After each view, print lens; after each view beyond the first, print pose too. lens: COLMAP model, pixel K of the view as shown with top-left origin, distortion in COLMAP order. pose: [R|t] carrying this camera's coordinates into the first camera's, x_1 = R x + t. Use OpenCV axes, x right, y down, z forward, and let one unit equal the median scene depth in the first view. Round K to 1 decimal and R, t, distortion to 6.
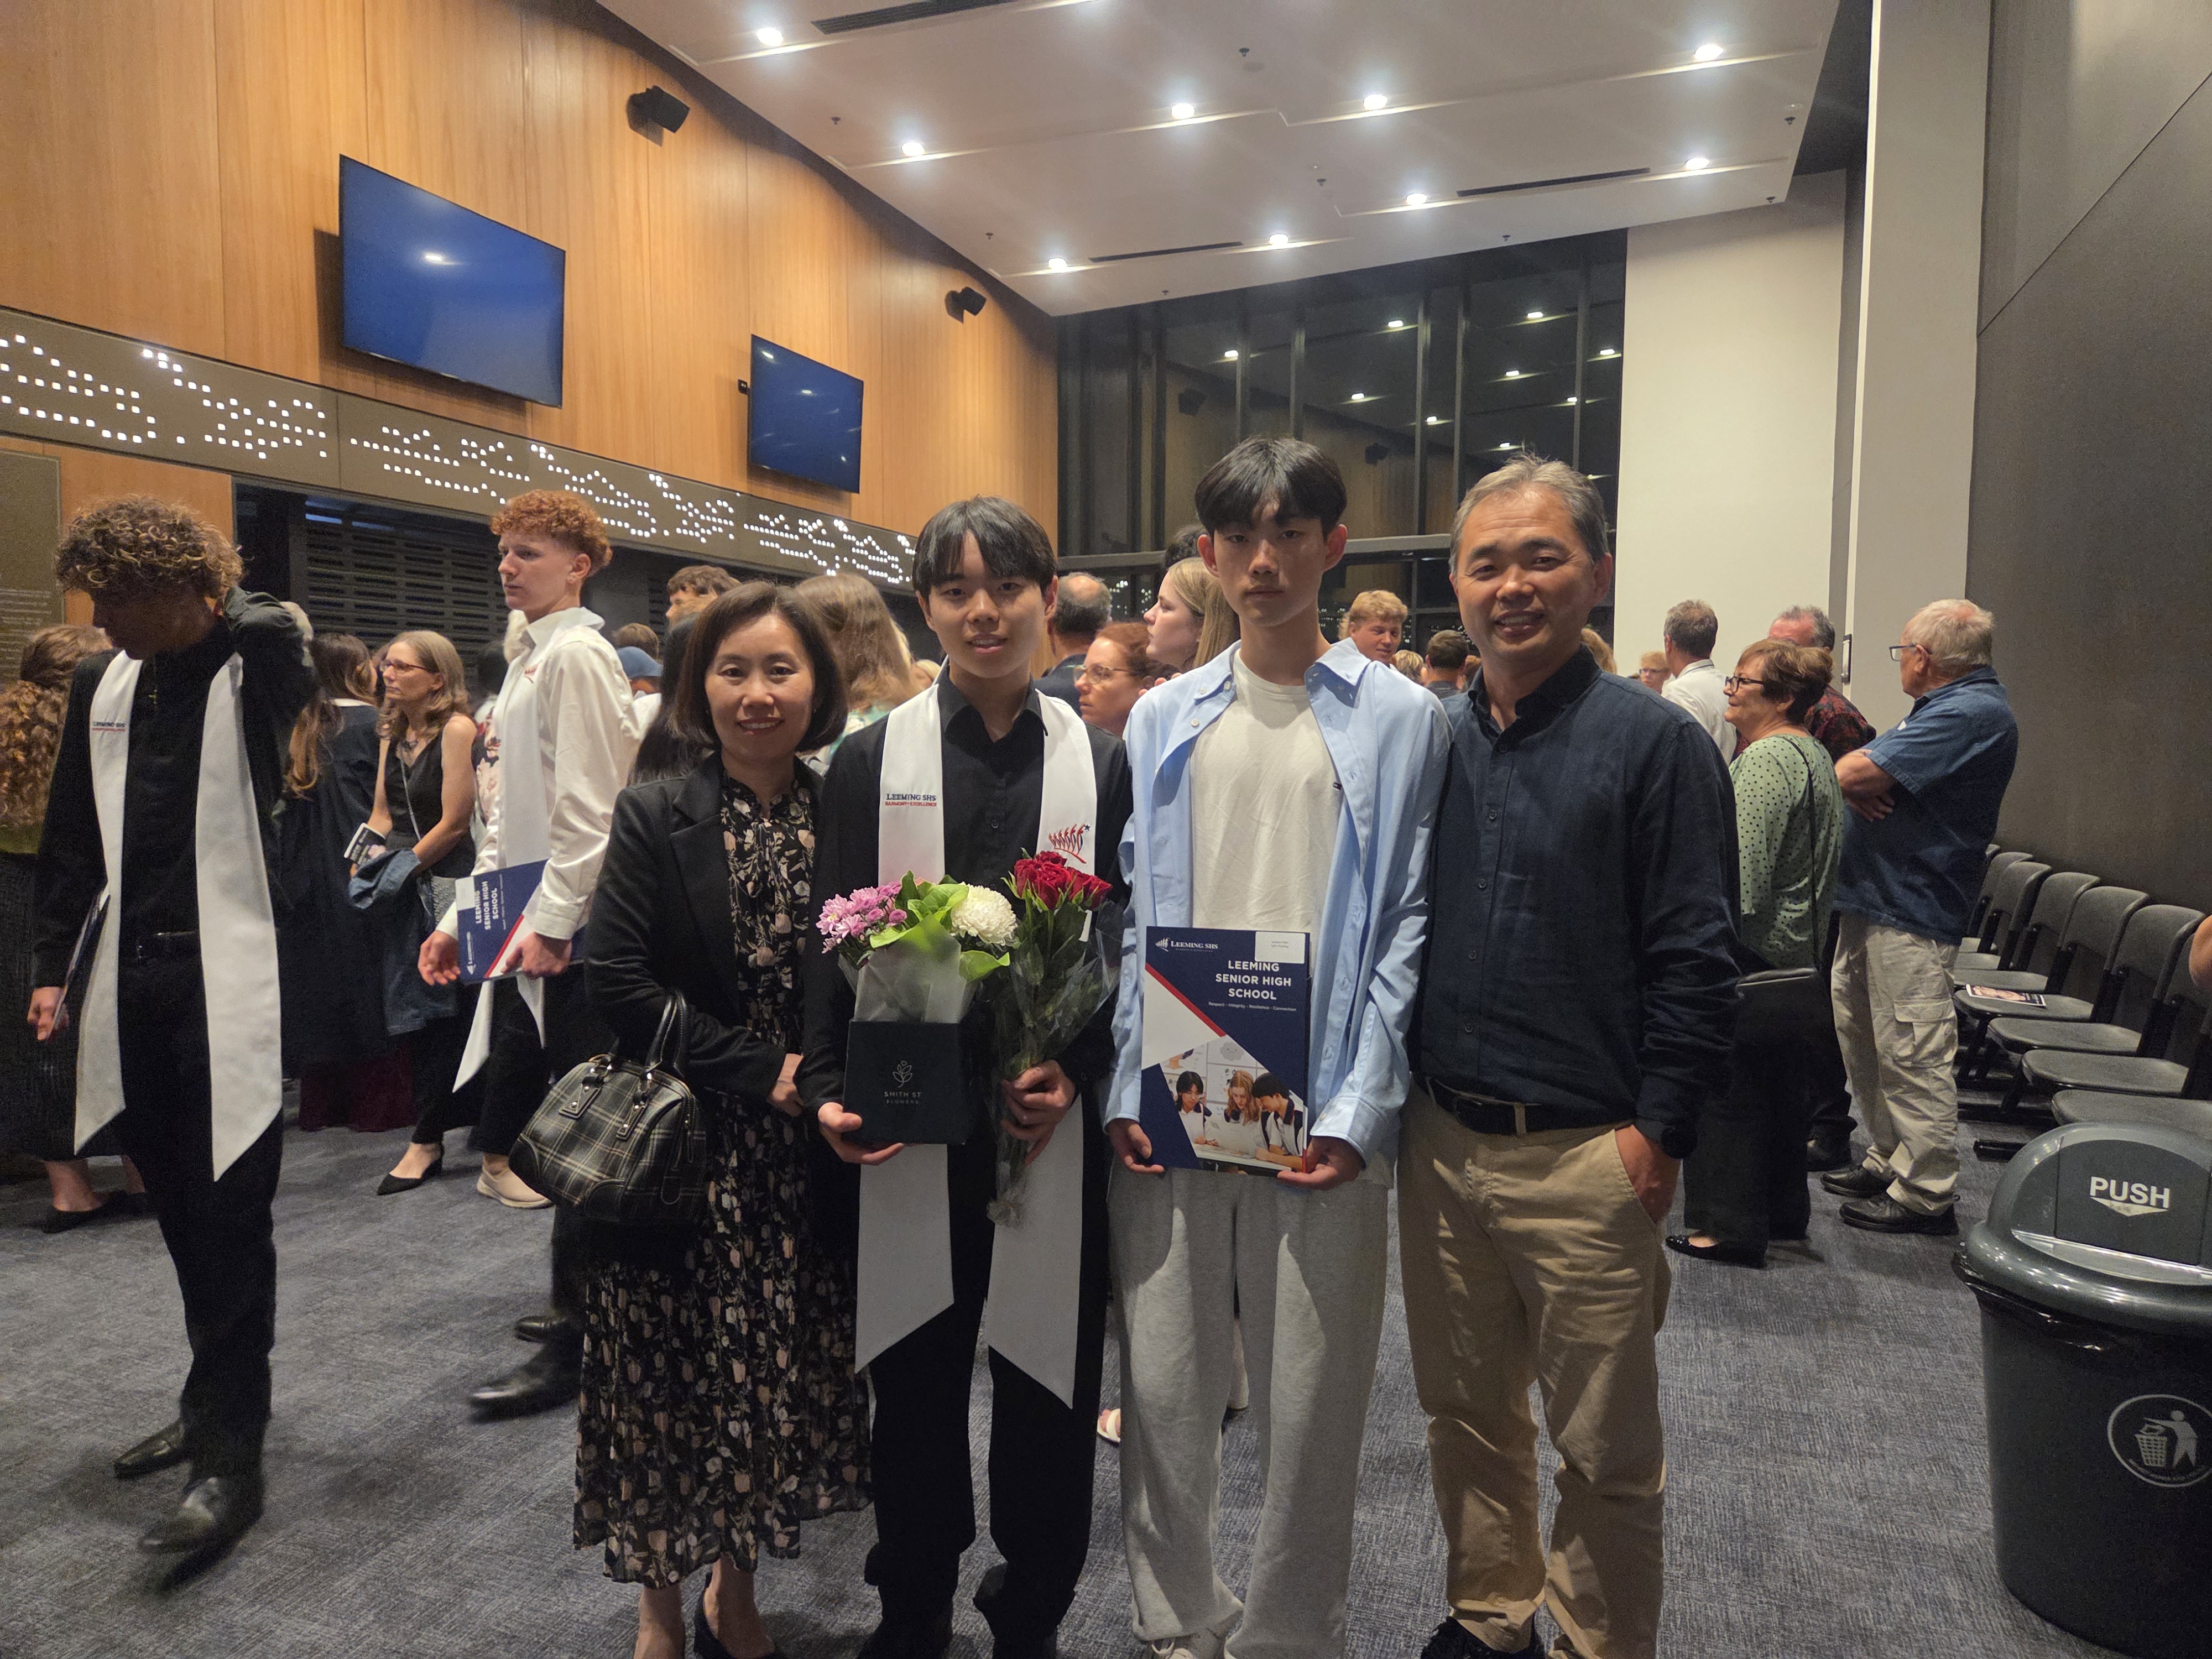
lens RADIAL K [[1472.8, 0, 1102.7], [0, 1472.8, 835.5], [0, 0, 1]] dist [-0.002560, 0.003026]
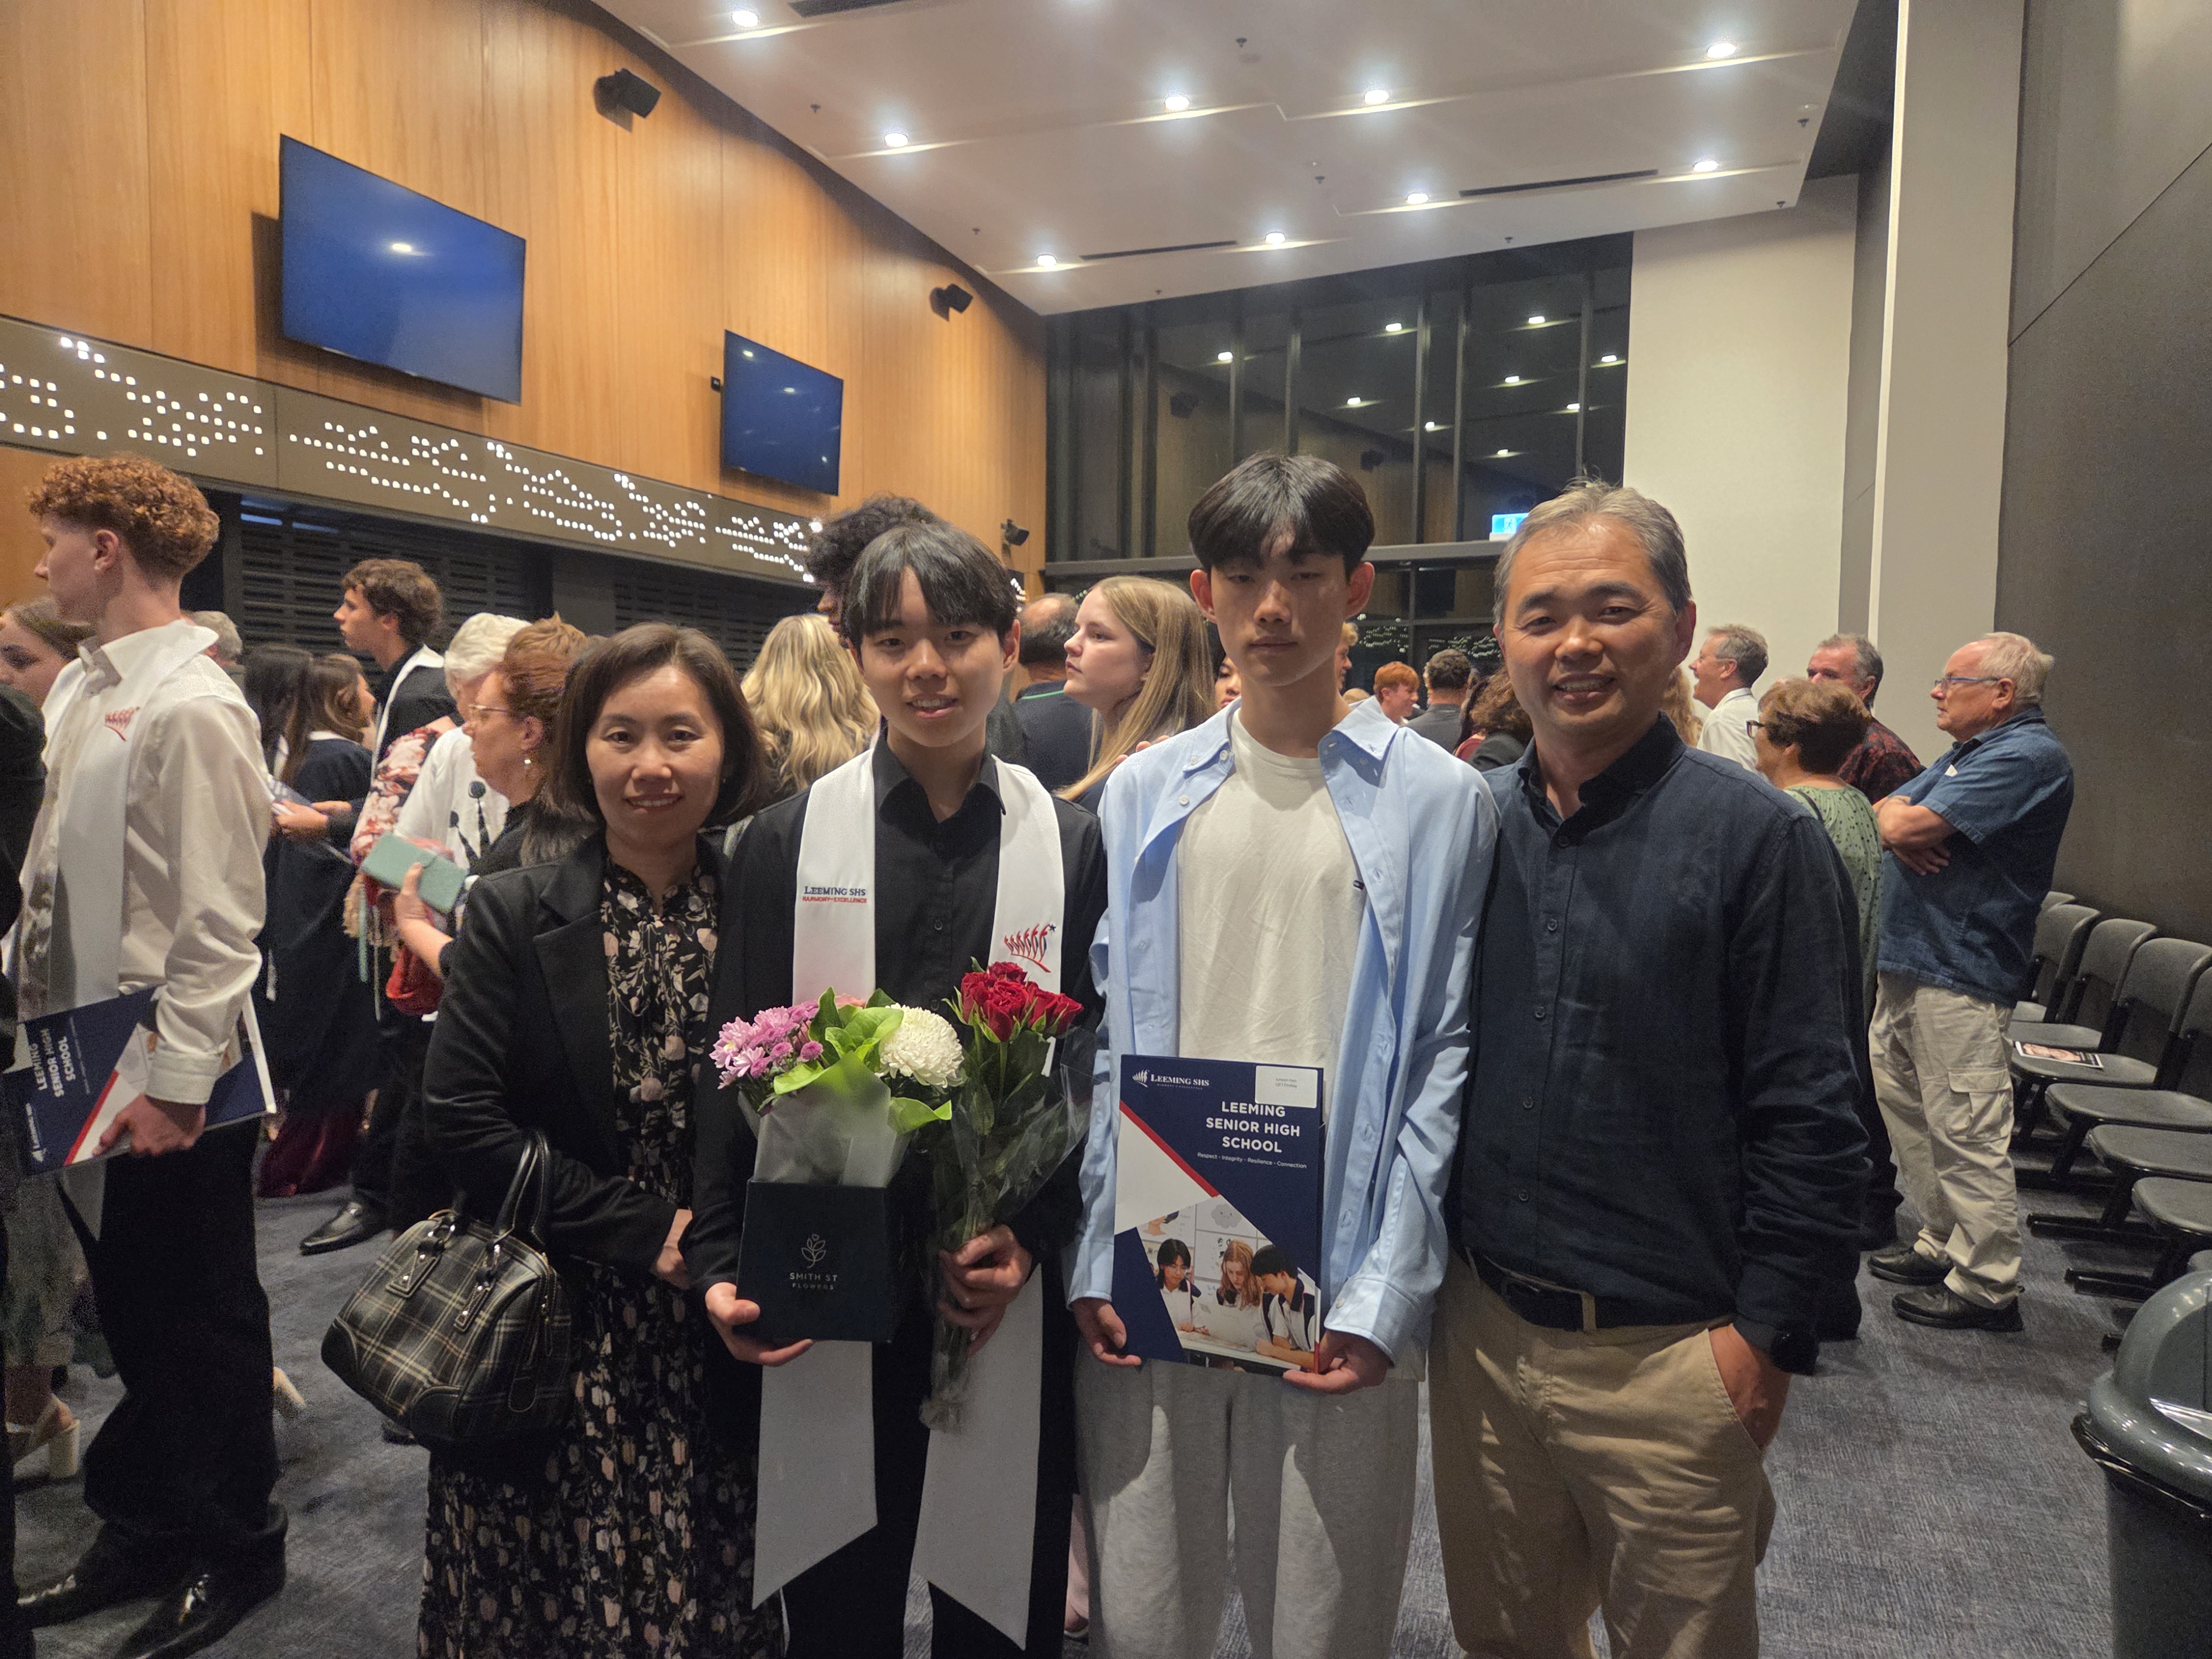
lens RADIAL K [[1501.3, 0, 1111.6], [0, 1501.3, 822.5], [0, 0, 1]] dist [0.001411, -0.004930]
pose [[0.999885, 0.006952, 0.013467, 0.010807], [-0.006763, 0.999878, -0.014075, -0.052428], [-0.013563, 0.013982, 0.999810, 0.163726]]
